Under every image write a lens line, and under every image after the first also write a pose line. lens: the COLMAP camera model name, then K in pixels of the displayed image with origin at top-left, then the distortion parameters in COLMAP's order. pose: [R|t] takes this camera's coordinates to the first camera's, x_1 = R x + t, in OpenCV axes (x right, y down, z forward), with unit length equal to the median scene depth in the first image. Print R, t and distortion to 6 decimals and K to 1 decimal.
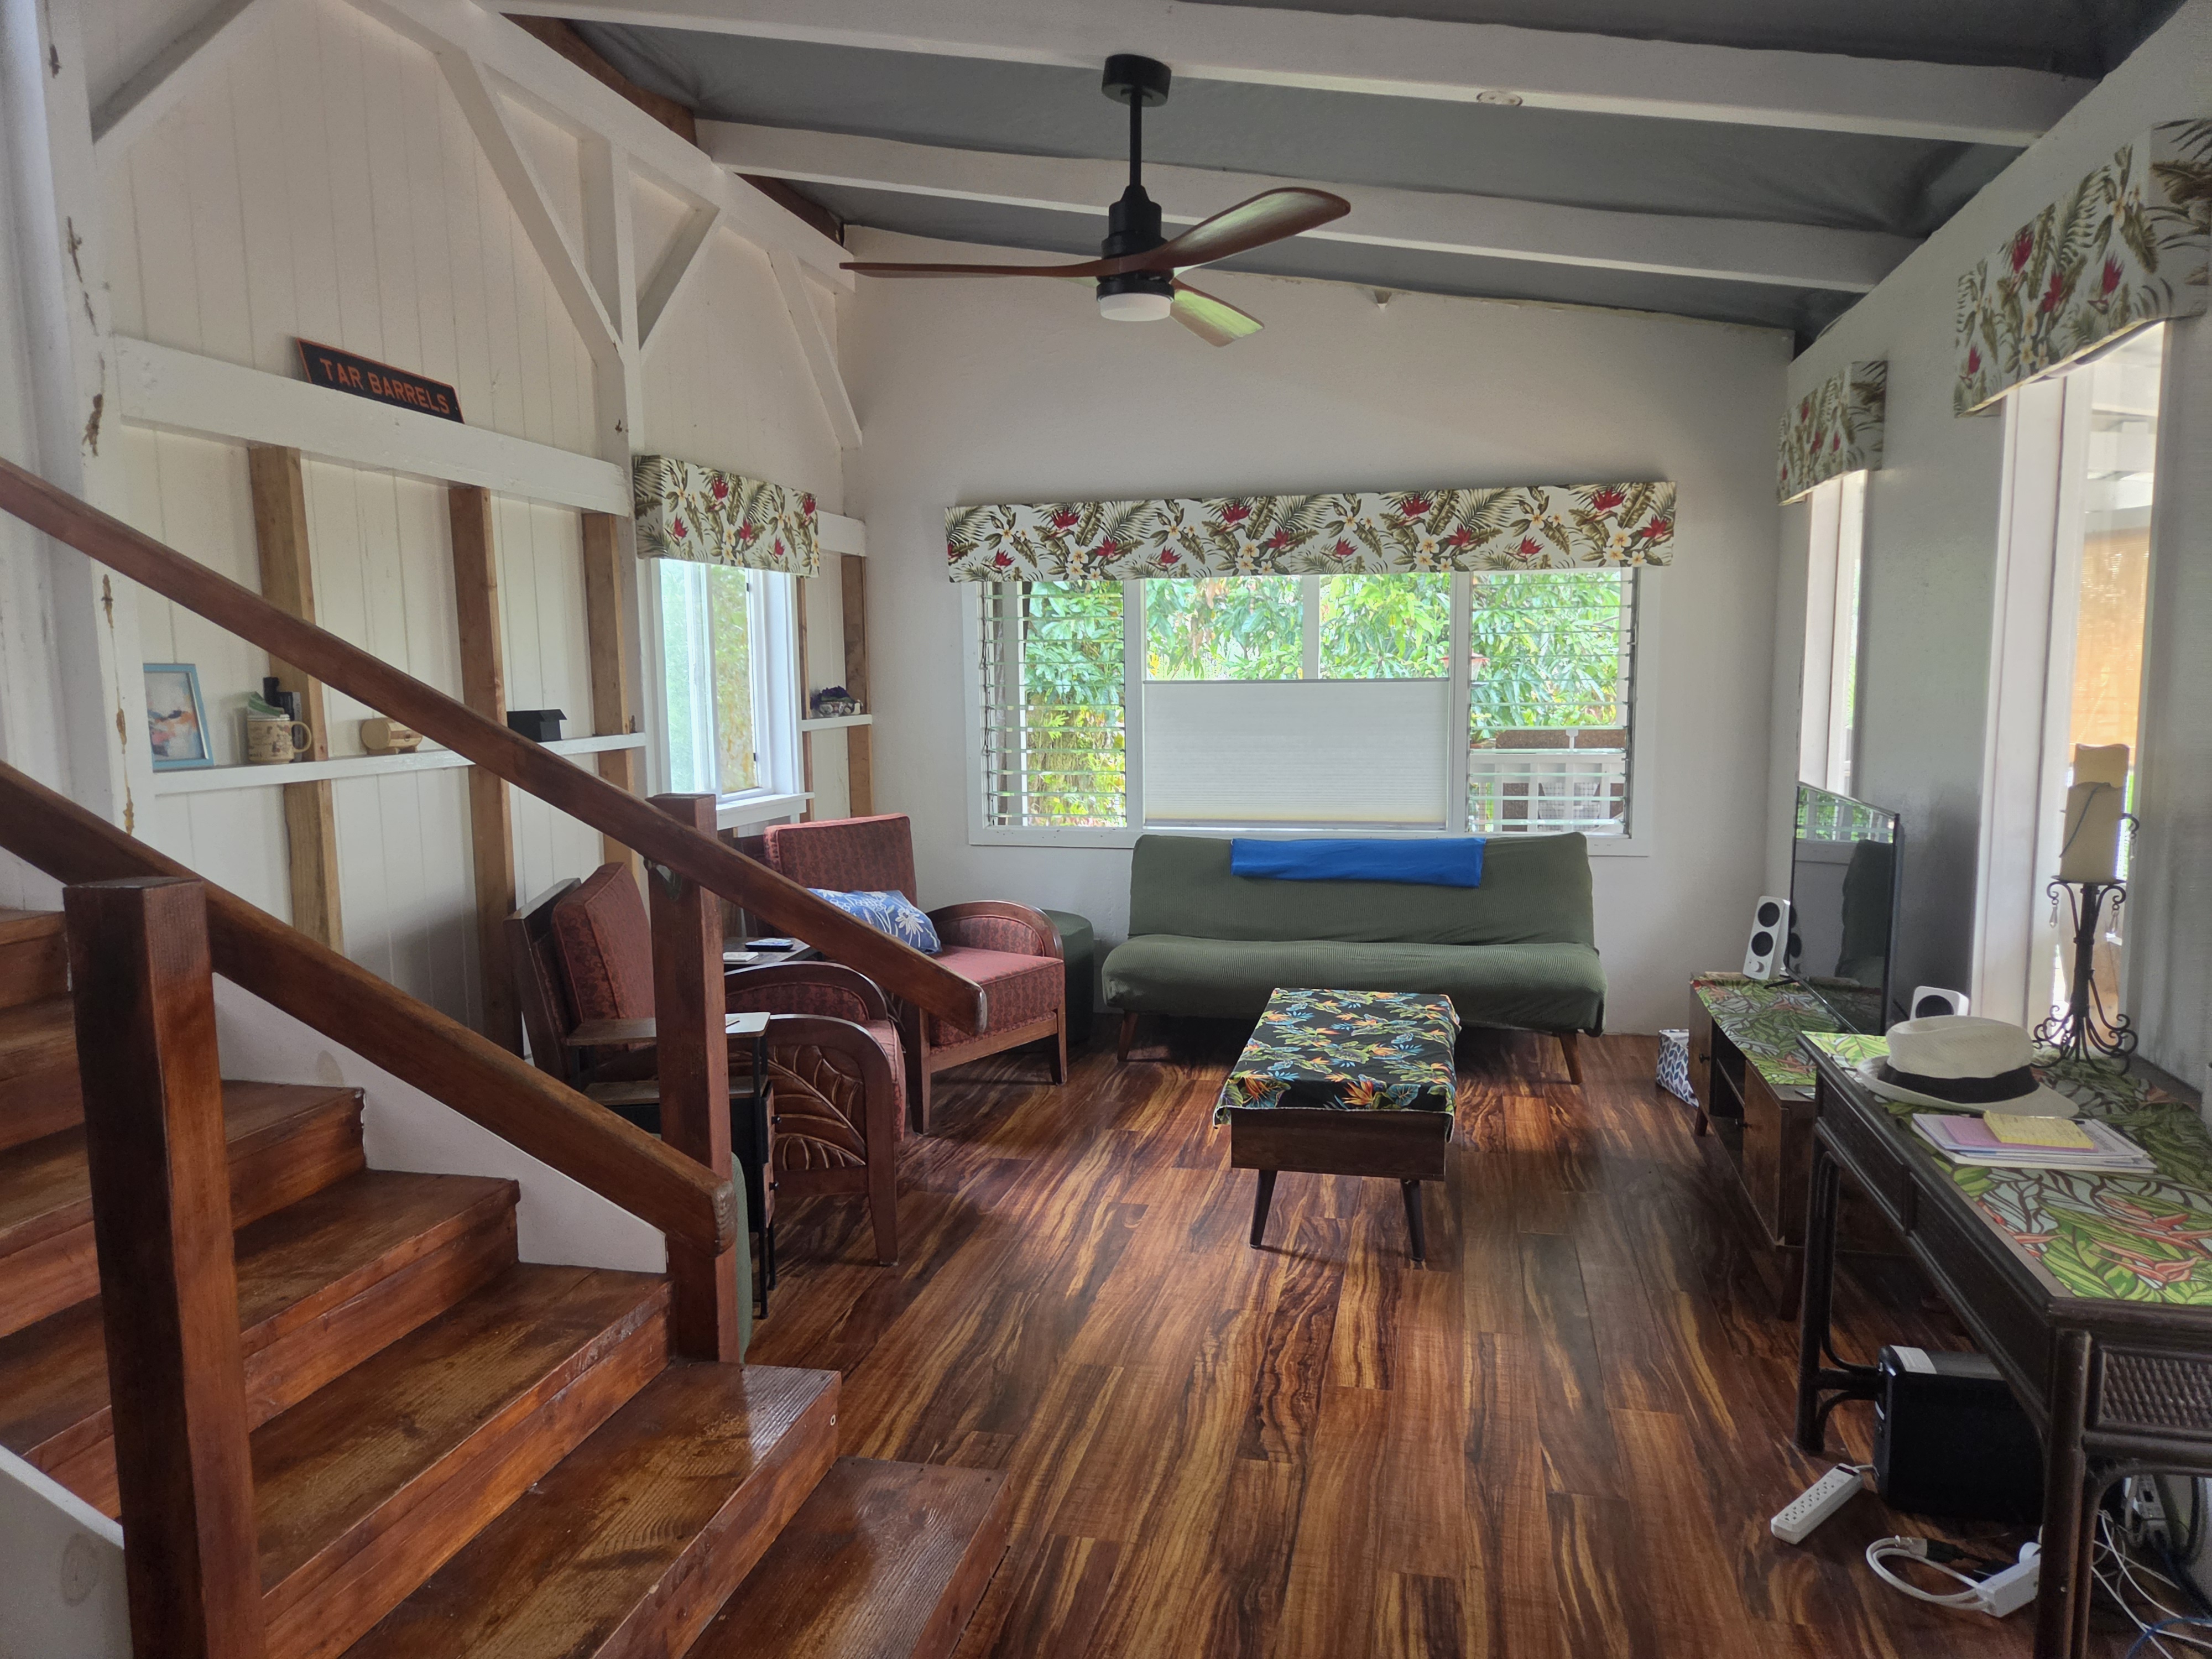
lens RADIAL K [[1506.7, 0, 1105.3], [0, 1506.7, 846.0], [0, 0, 1]] dist [0.051484, -0.034892]
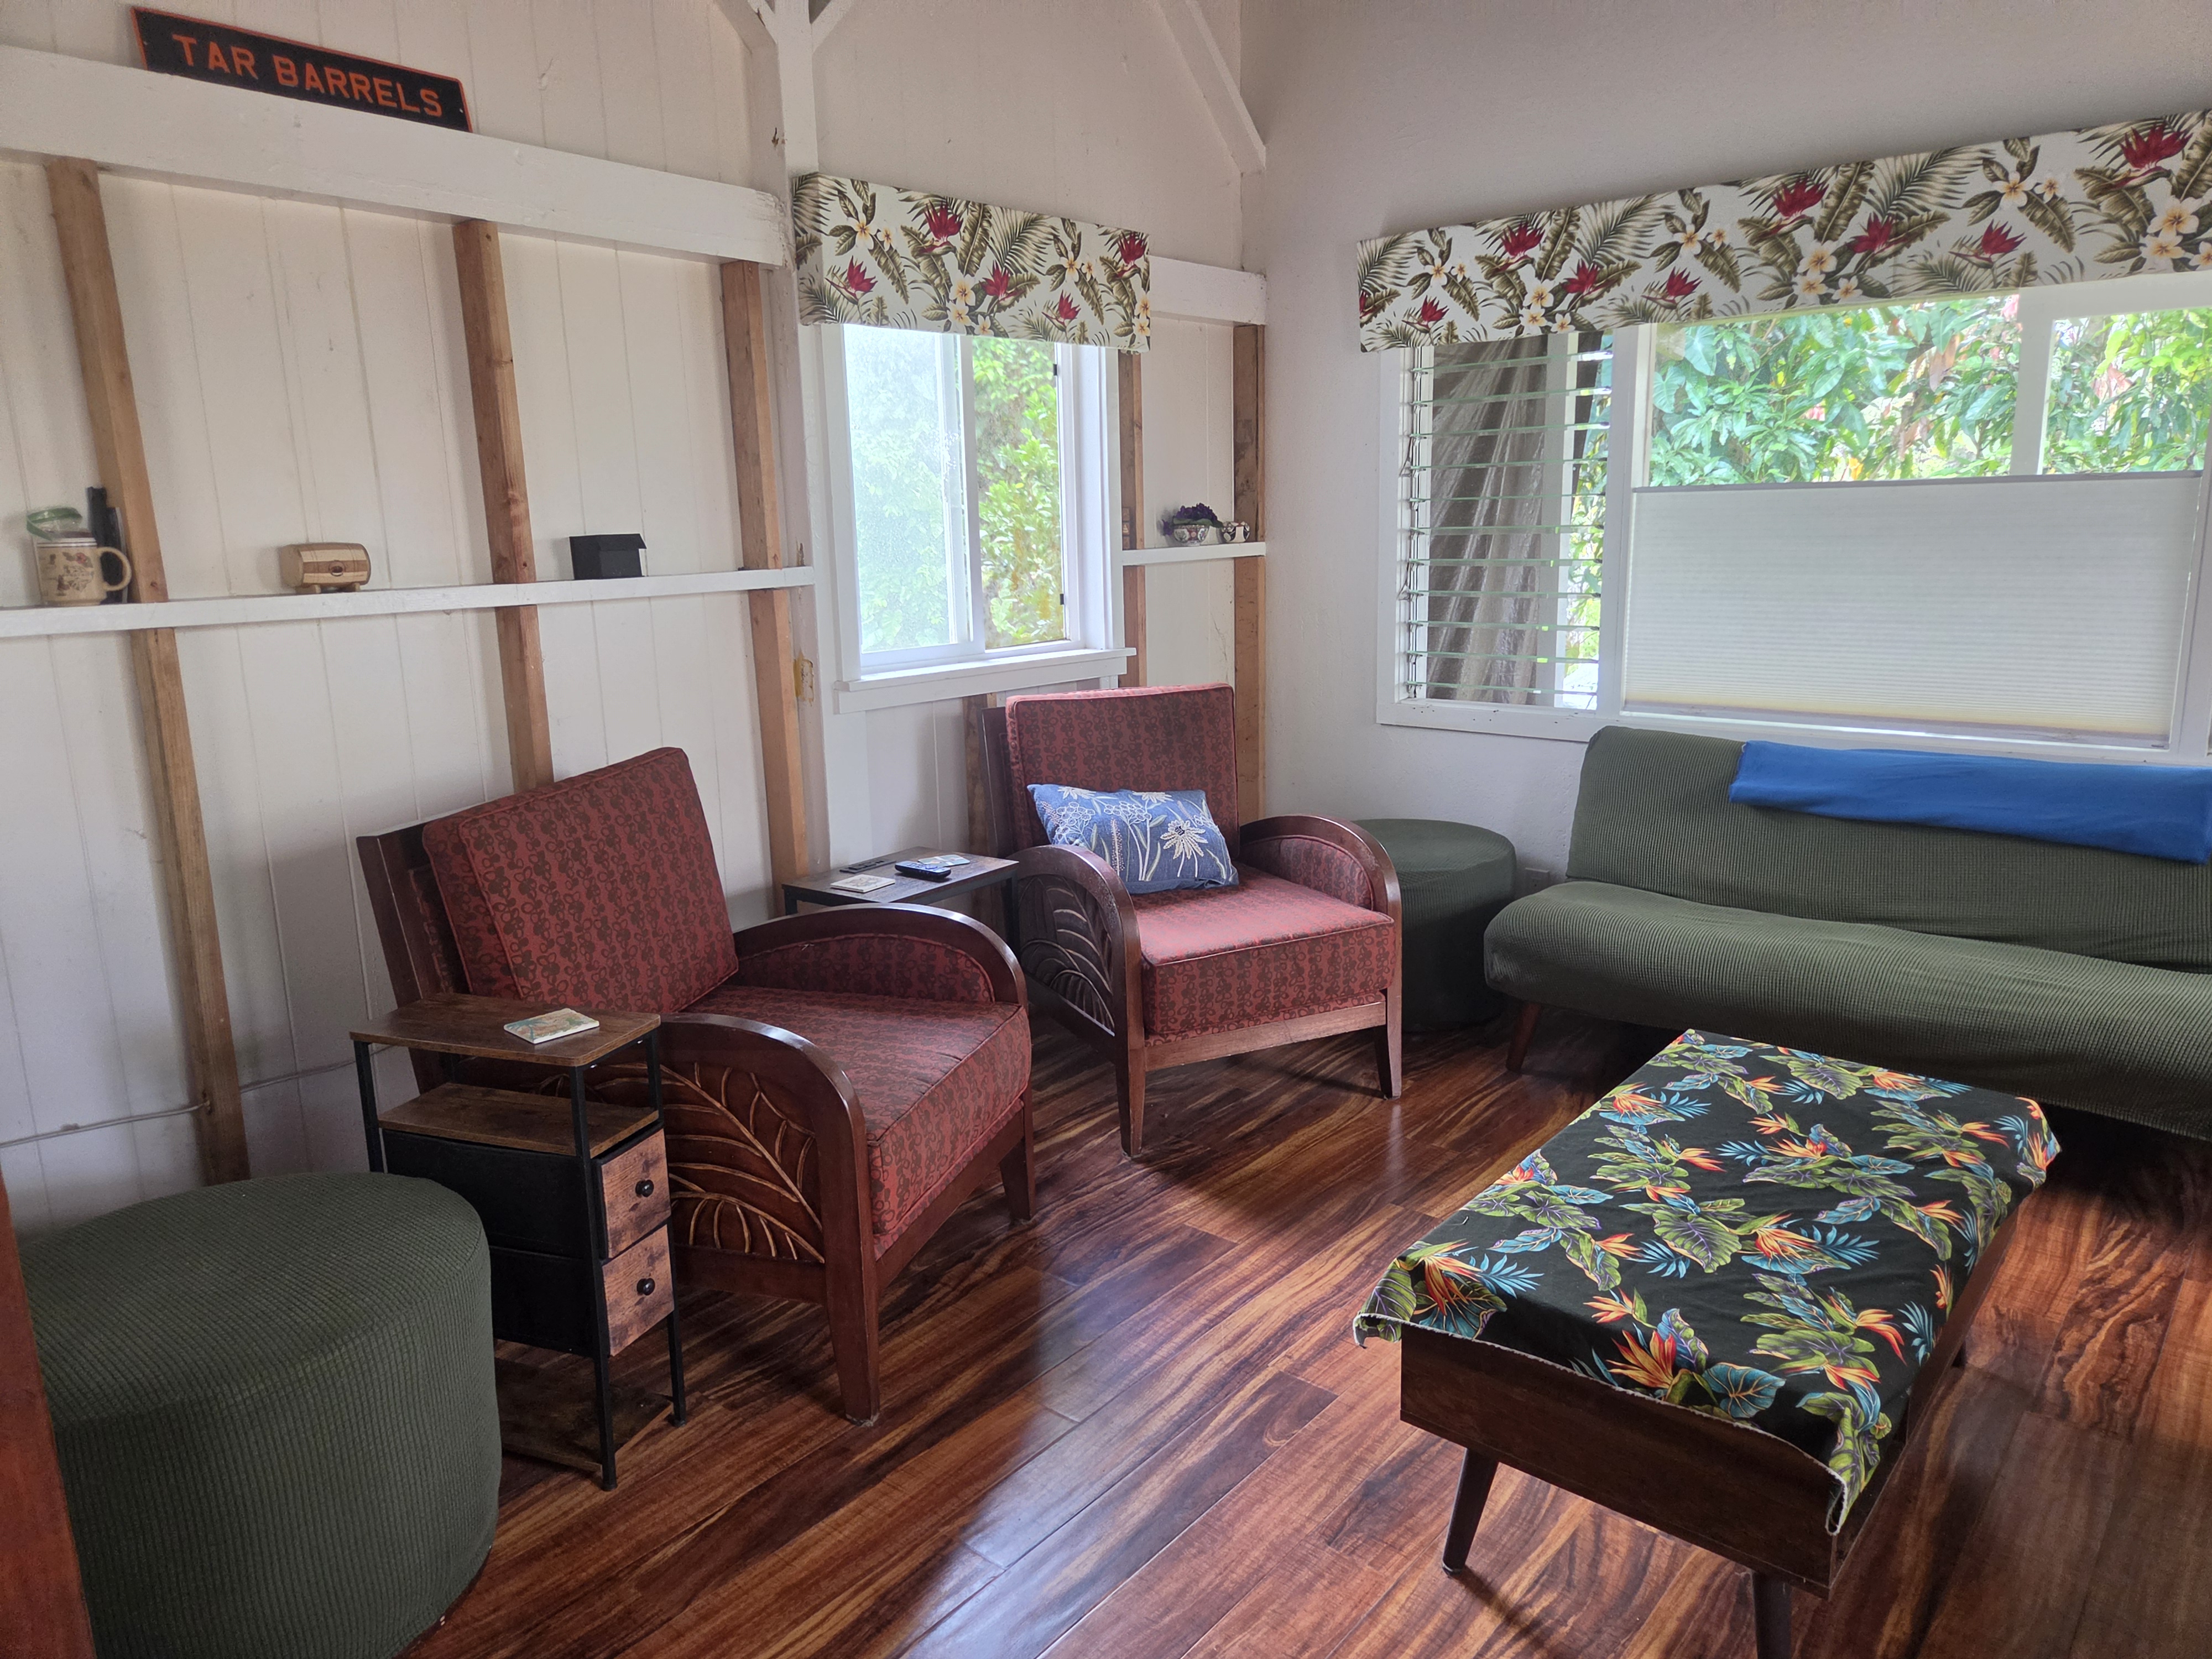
lens RADIAL K [[1506.7, 0, 1091.9], [0, 1506.7, 815.8], [0, 0, 1]] dist [0.051484, -0.034892]
pose [[0.887651, 0.083159, -0.452946, 0.162343], [-0.041096, 0.993941, 0.101948, -0.033760], [0.458679, -0.071880, 0.885690, 0.388478]]
